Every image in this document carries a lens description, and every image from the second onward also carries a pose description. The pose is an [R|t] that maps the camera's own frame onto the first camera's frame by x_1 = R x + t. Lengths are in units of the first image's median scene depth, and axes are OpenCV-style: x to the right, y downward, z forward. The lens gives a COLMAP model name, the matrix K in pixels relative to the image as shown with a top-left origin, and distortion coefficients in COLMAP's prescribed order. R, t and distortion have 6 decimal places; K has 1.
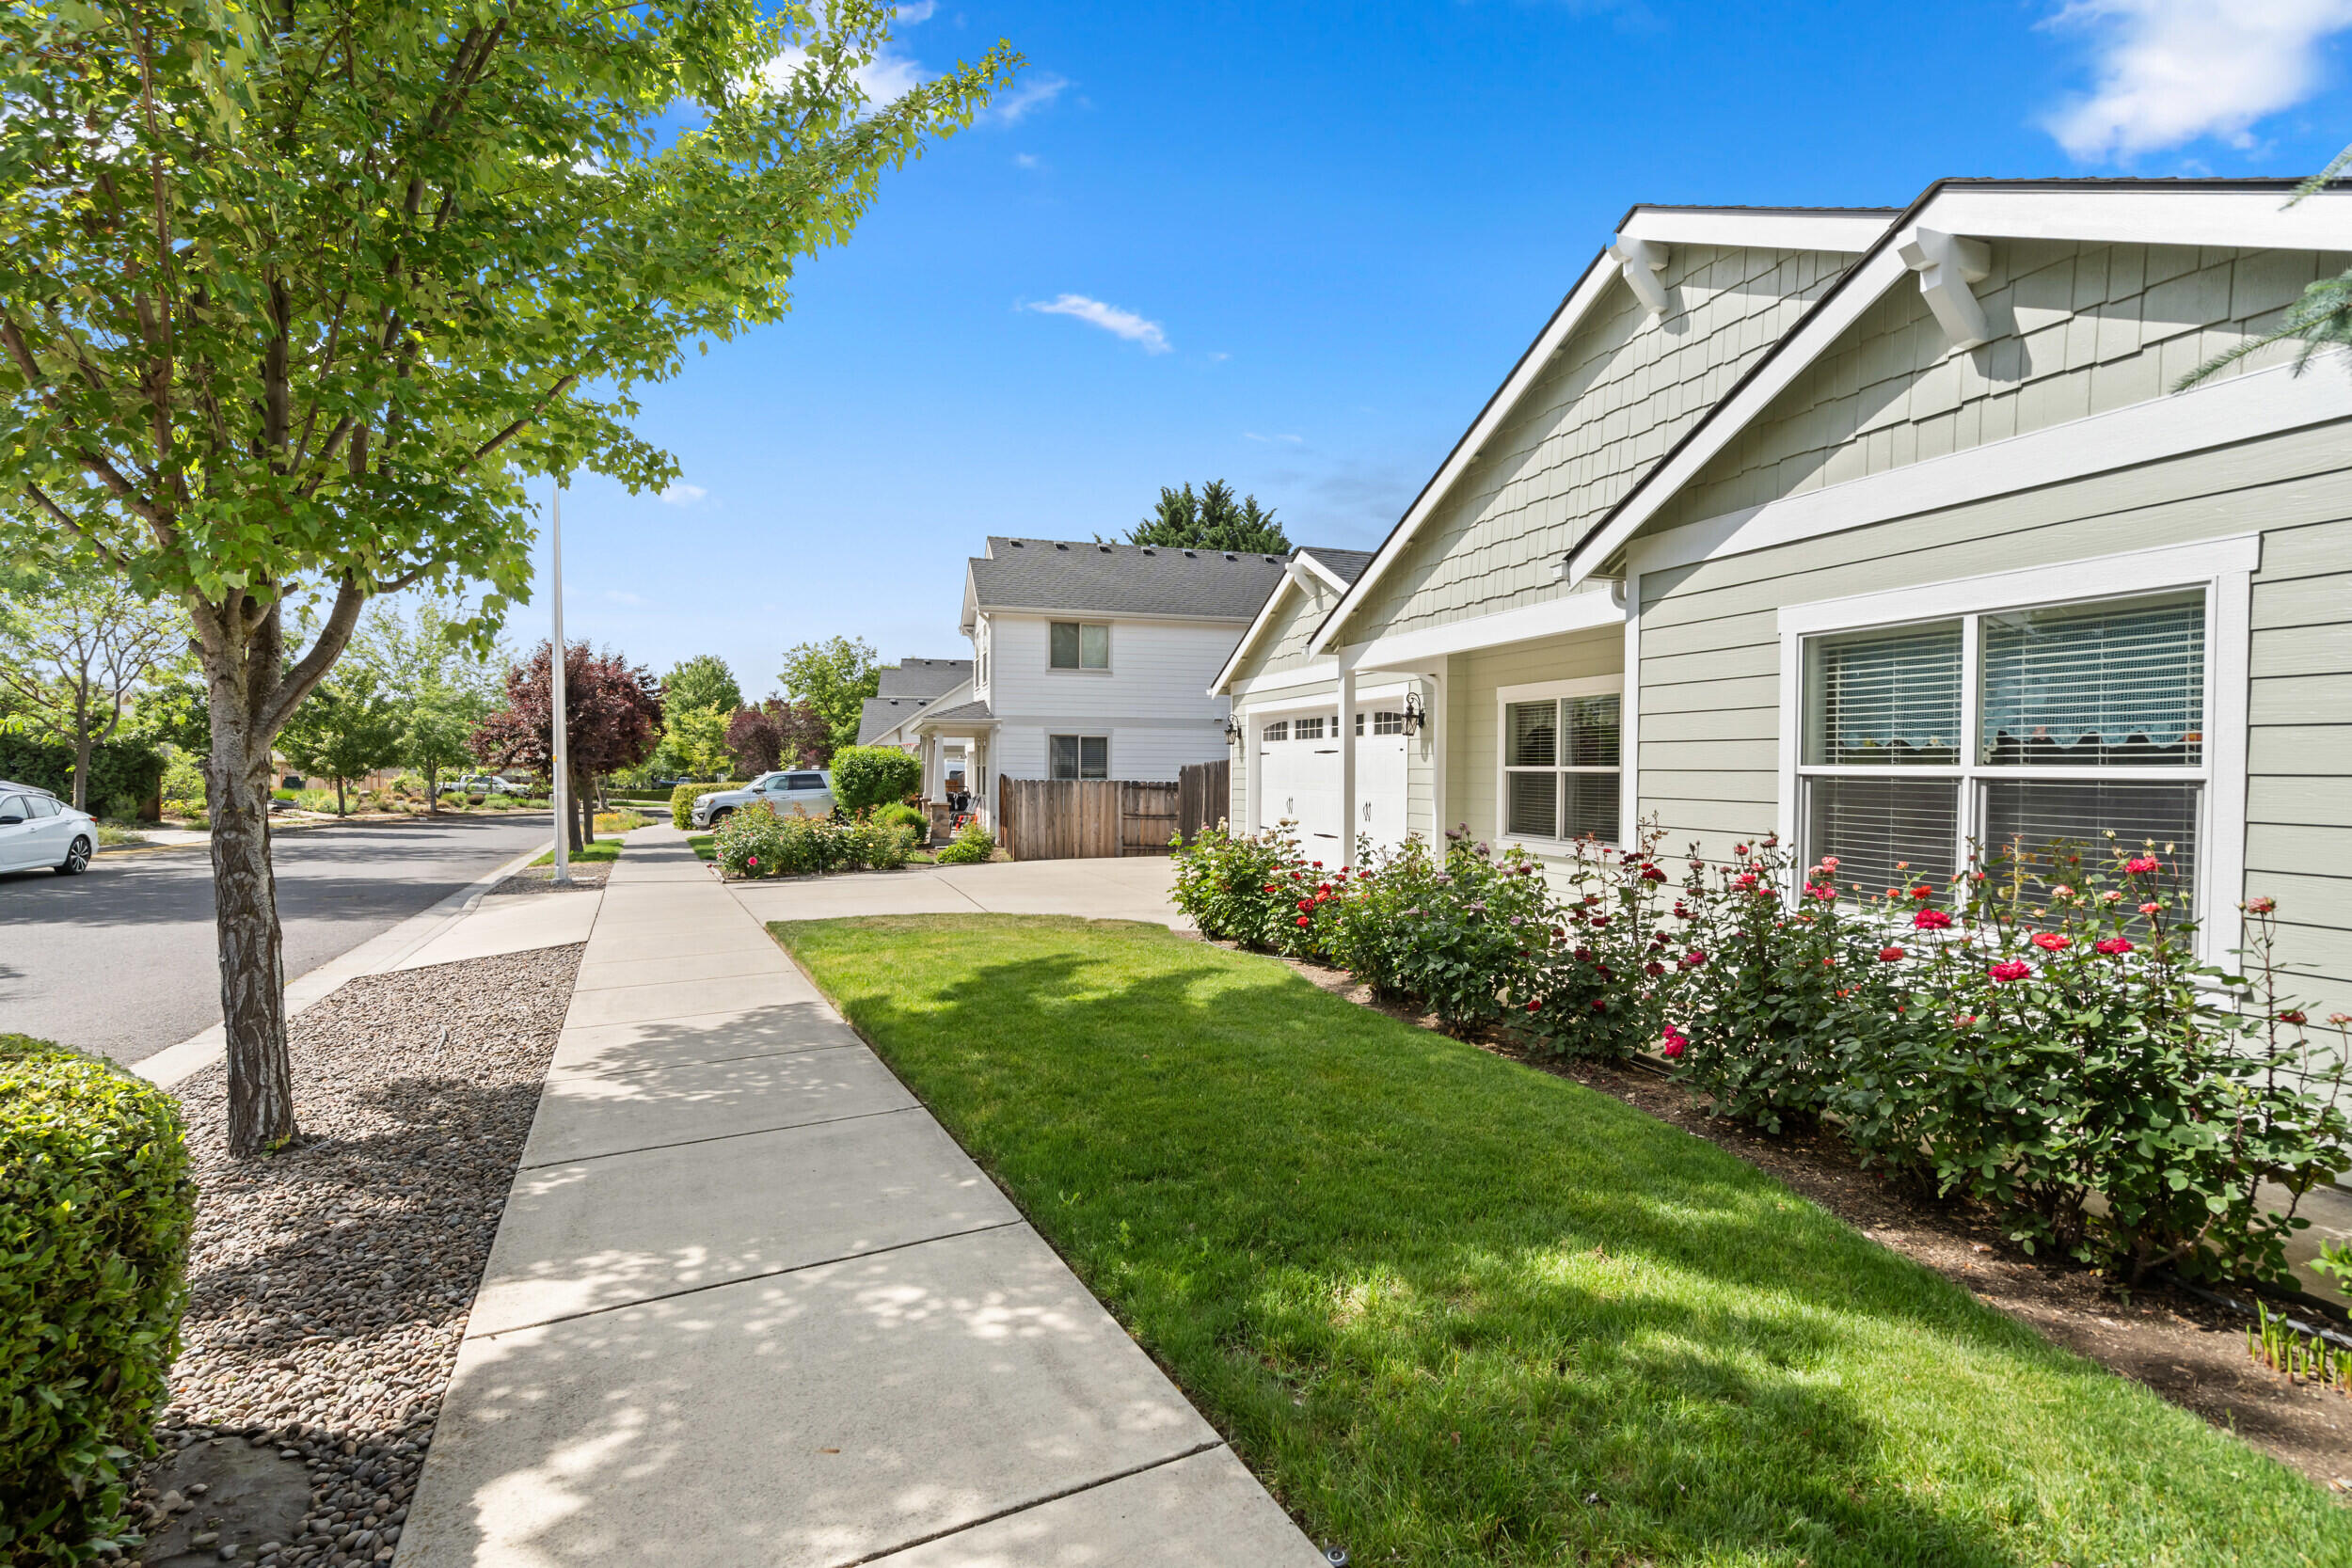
lens RADIAL K [[1058.5, 0, 1169.2], [0, 1058.5, 787.2], [0, 0, 1]] dist [-0.005909, 0.003535]
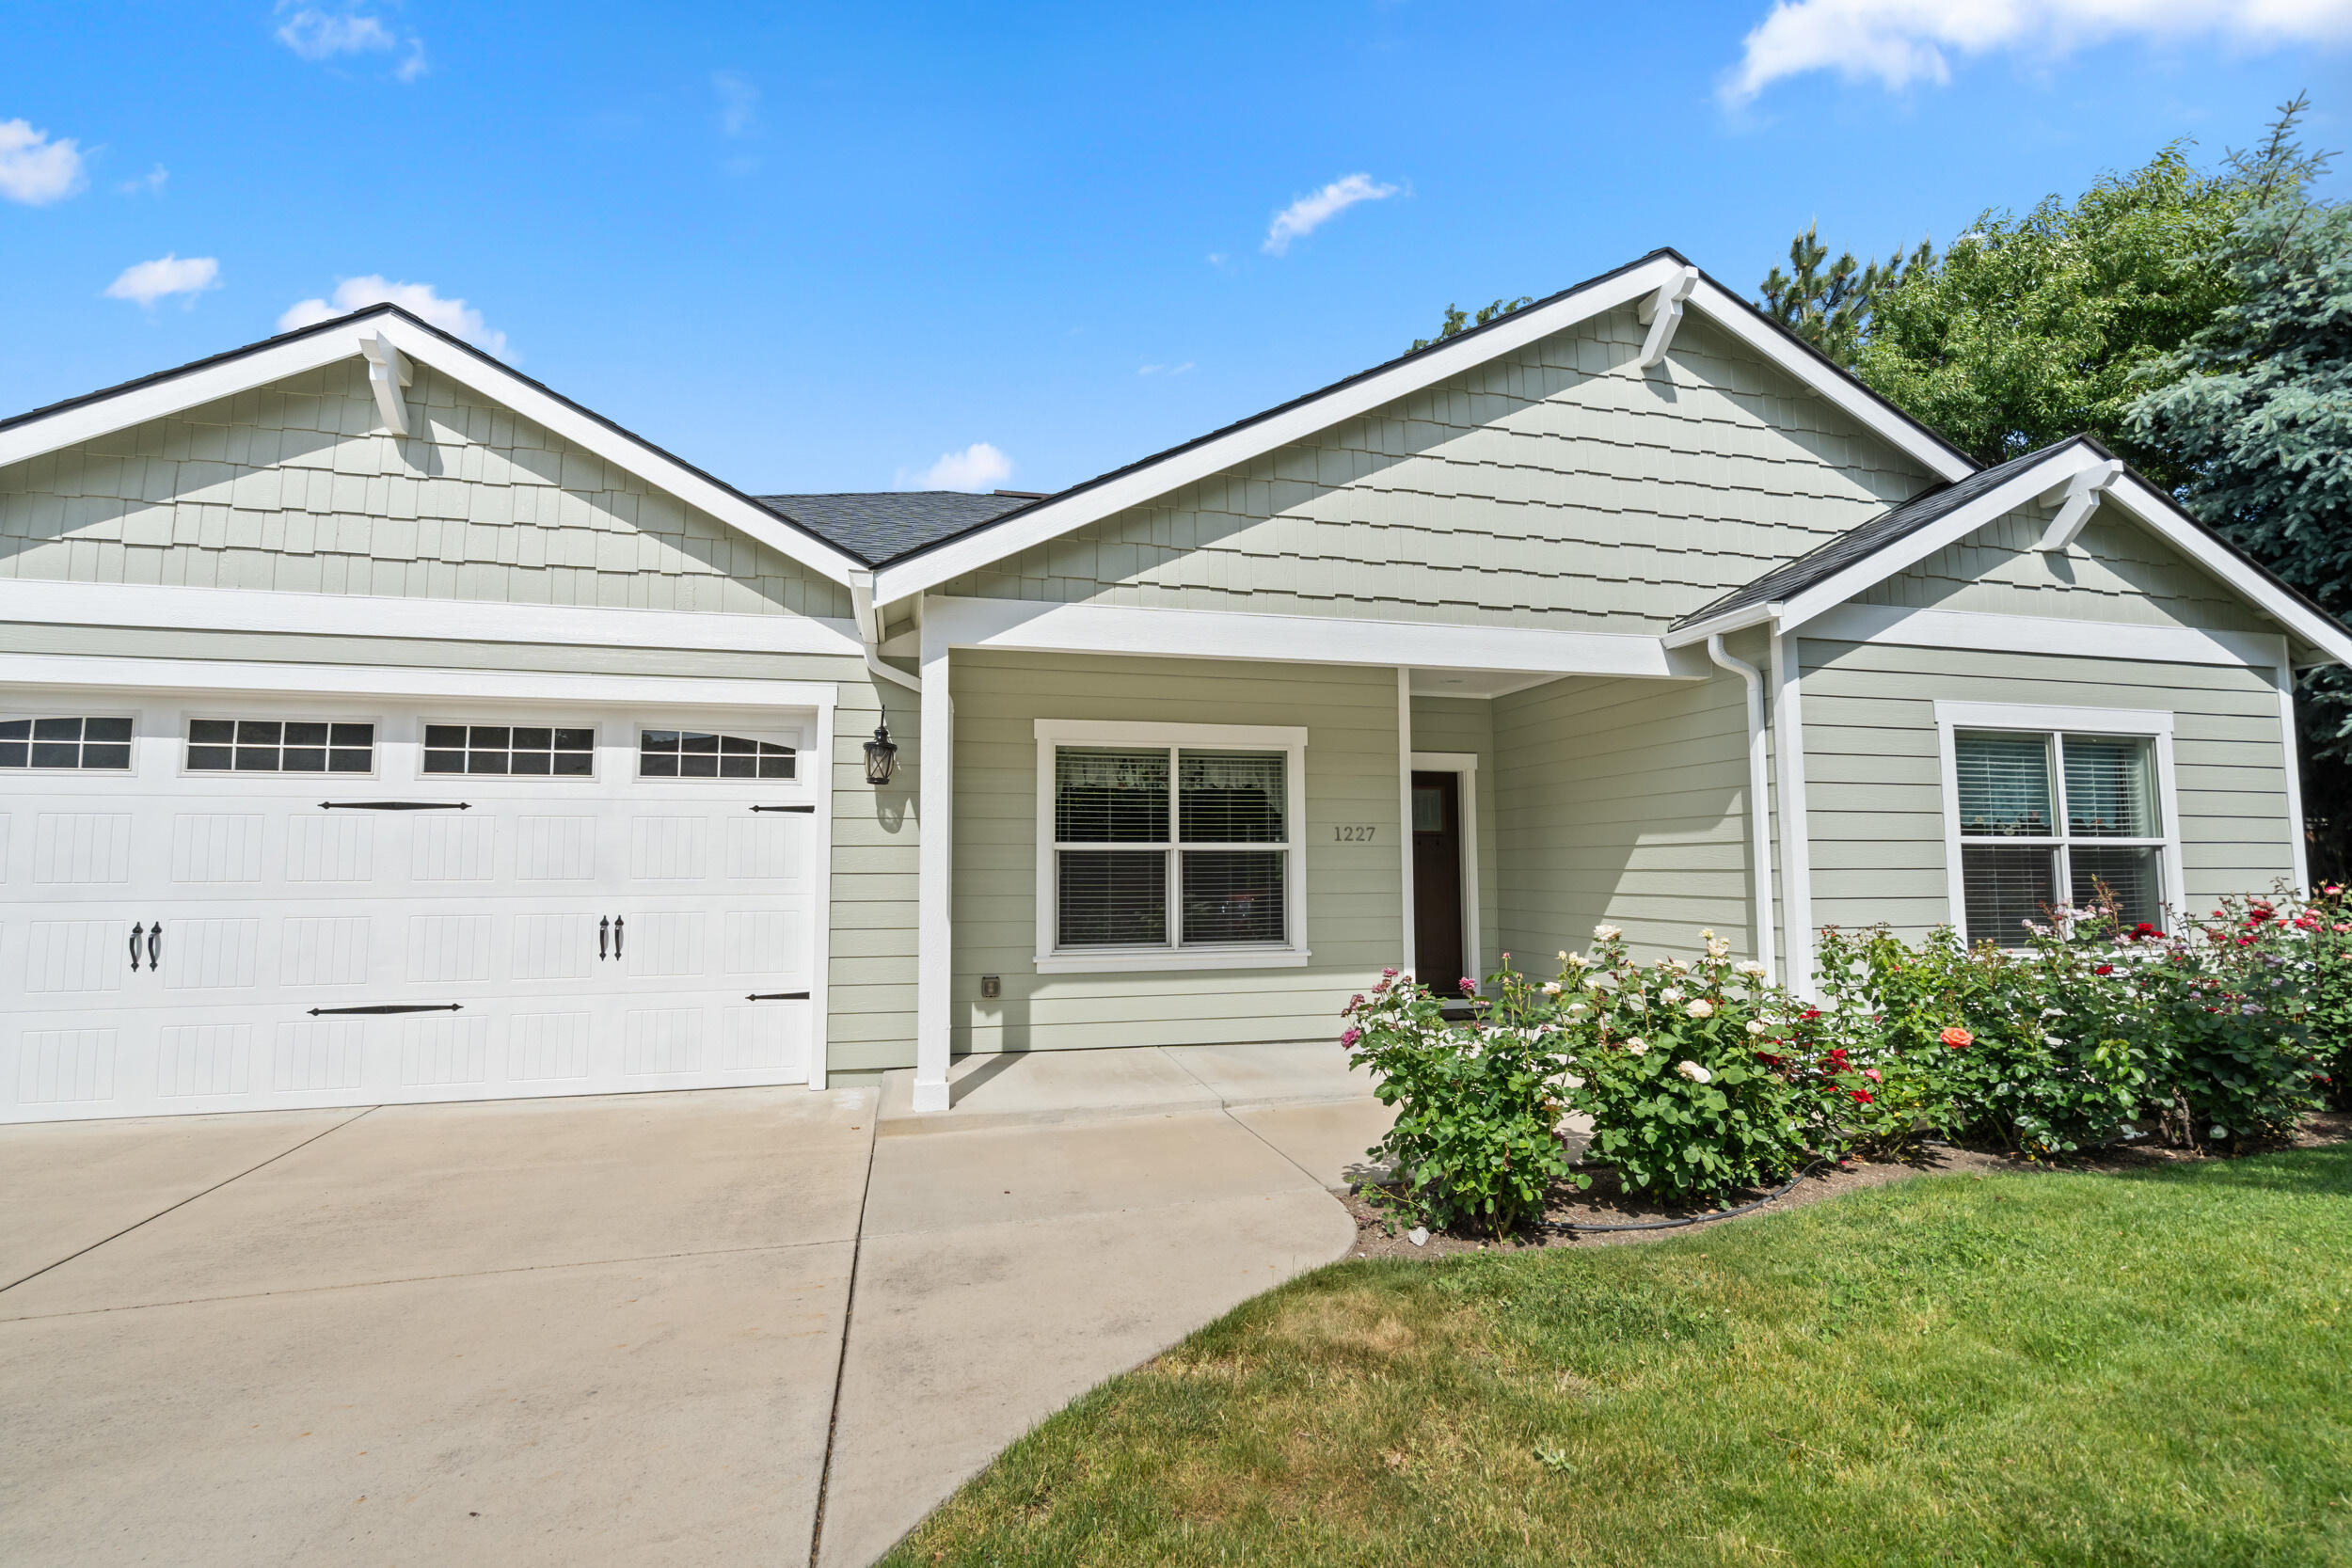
lens RADIAL K [[1058.5, 0, 1177.7], [0, 1058.5, 780.2], [0, 0, 1]] dist [-0.005909, 0.003535]
pose [[0.077014, 0.078526, 0.993933, -0.628704], [0.023870, 0.996463, -0.080576, -0.008931], [-0.996744, 0.029931, 0.074867, 1.738880]]
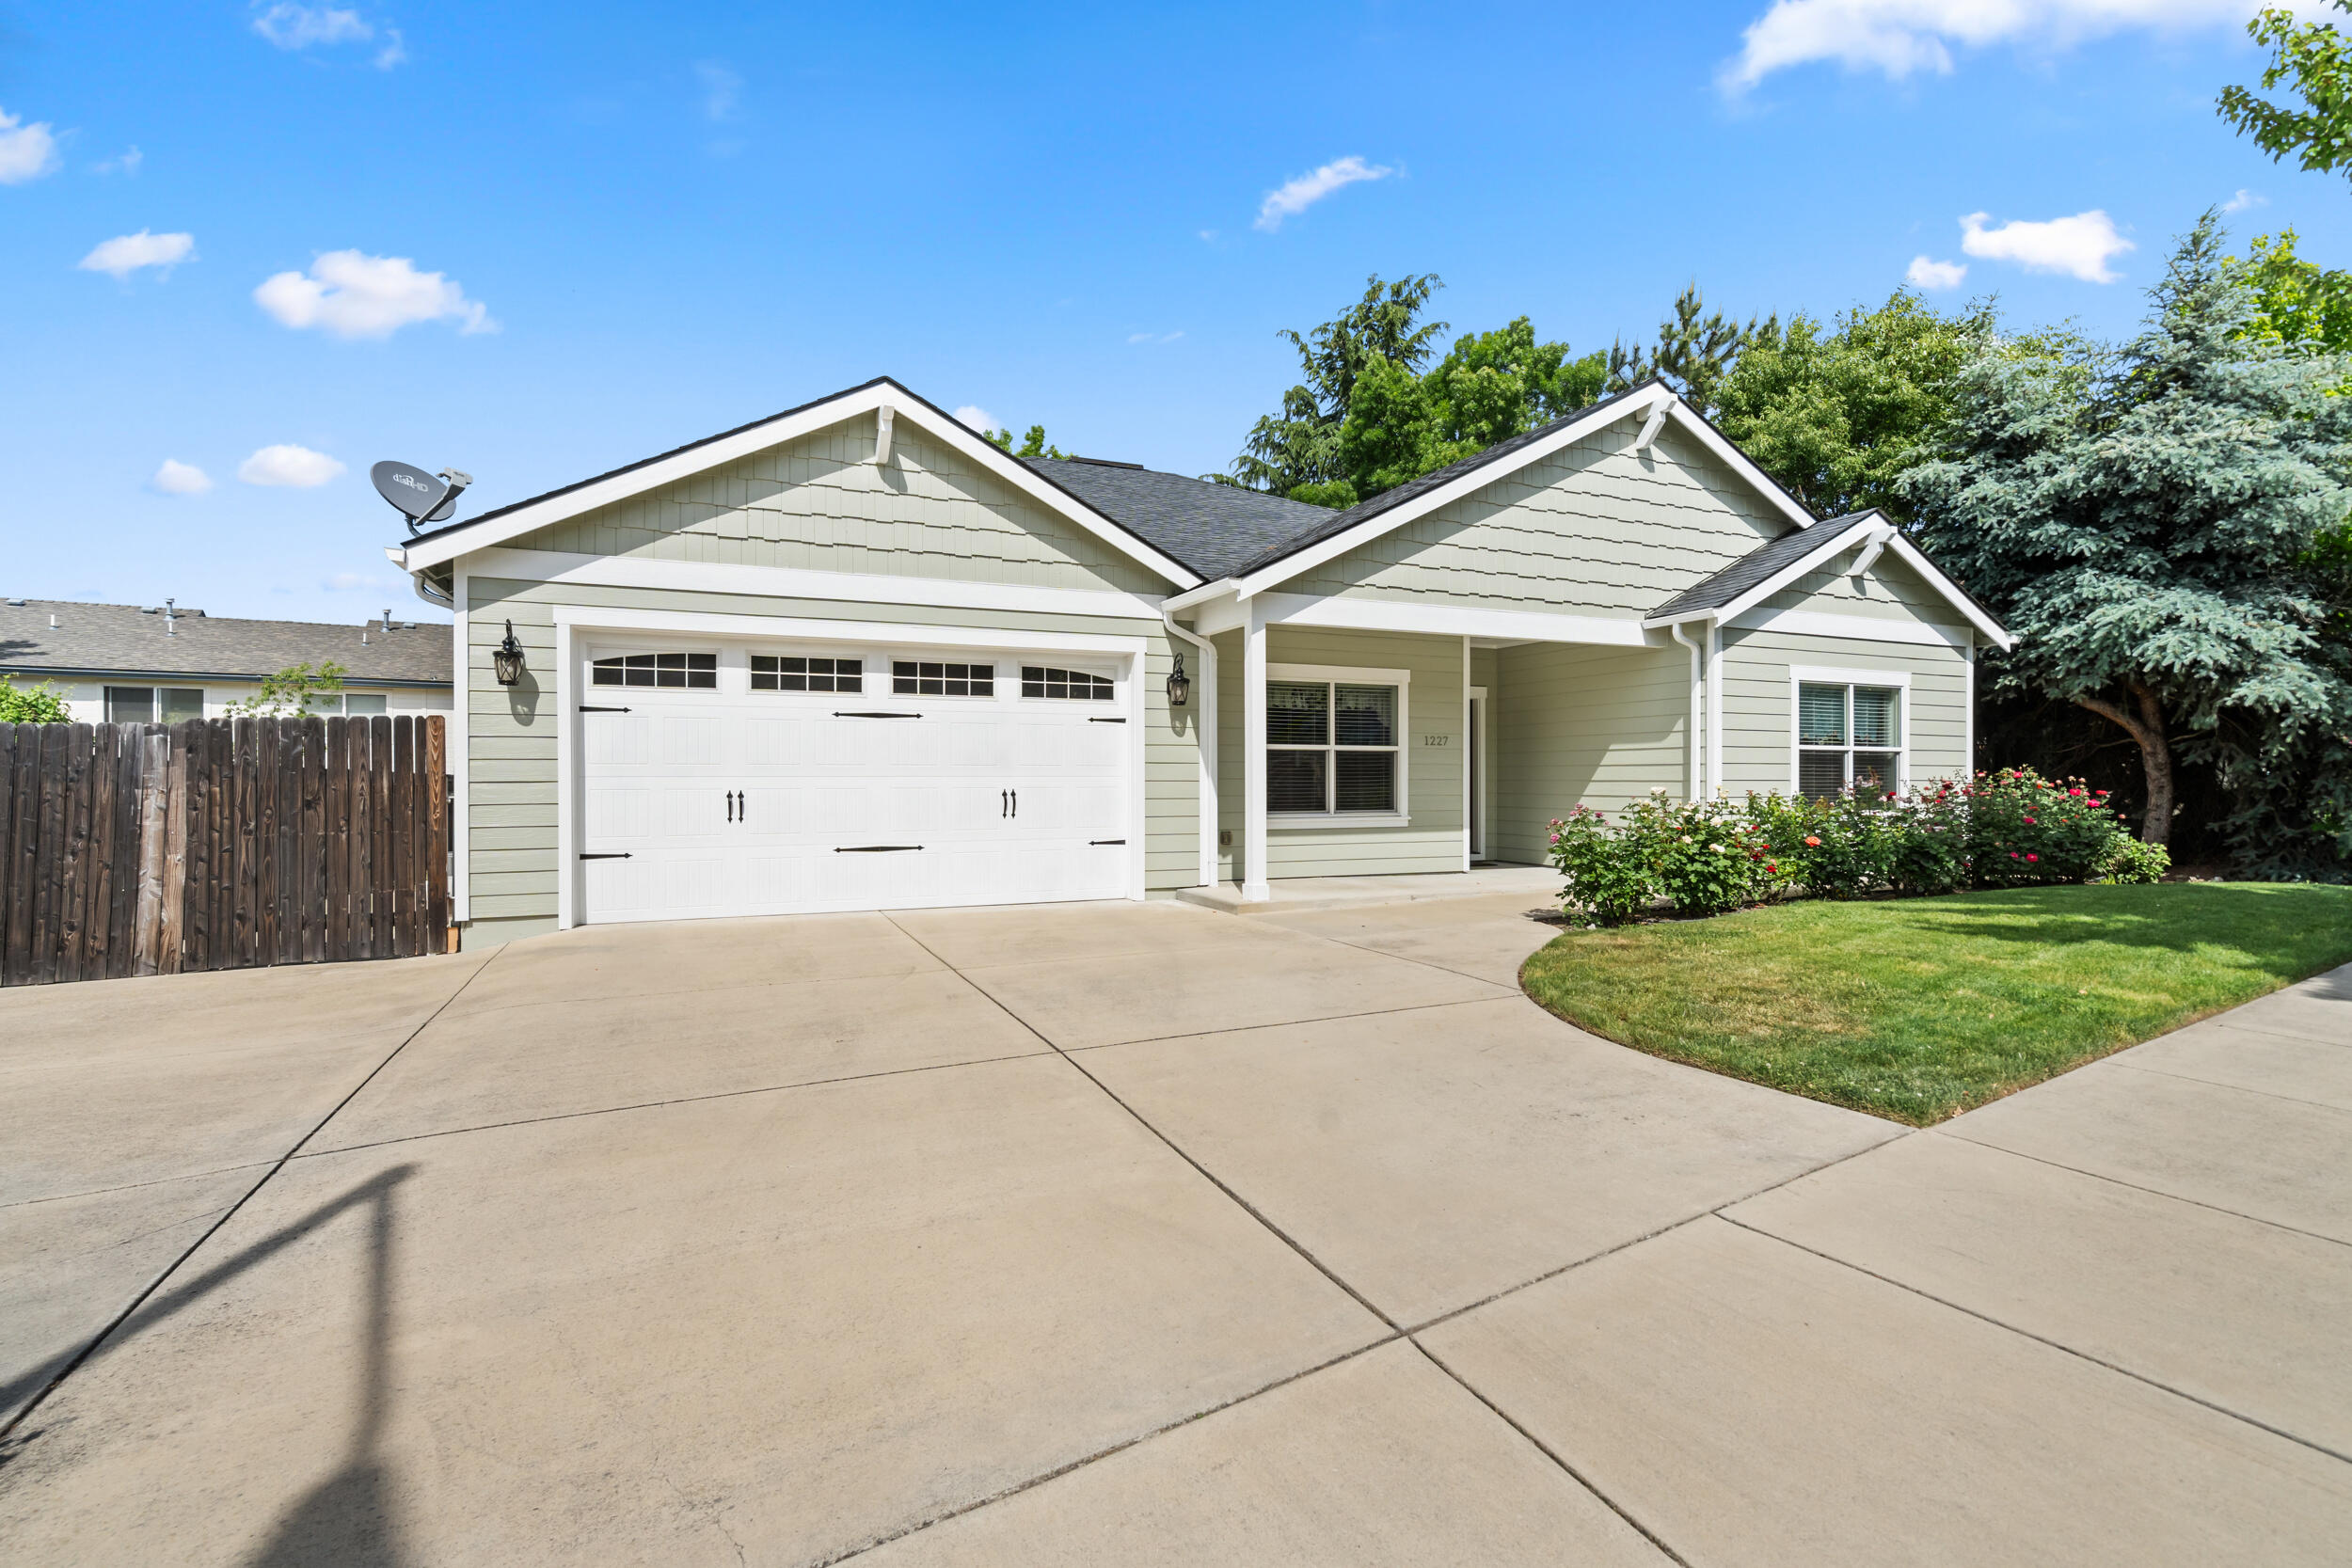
lens RADIAL K [[1058.5, 0, 1182.0], [0, 1058.5, 778.1], [0, 0, 1]] dist [-0.005909, 0.003535]
pose [[-0.089959, -0.002646, 0.995942, -1.278040], [0.019983, 0.999790, 0.004461, 0.009755], [-0.995745, 0.020303, -0.089887, 2.303819]]
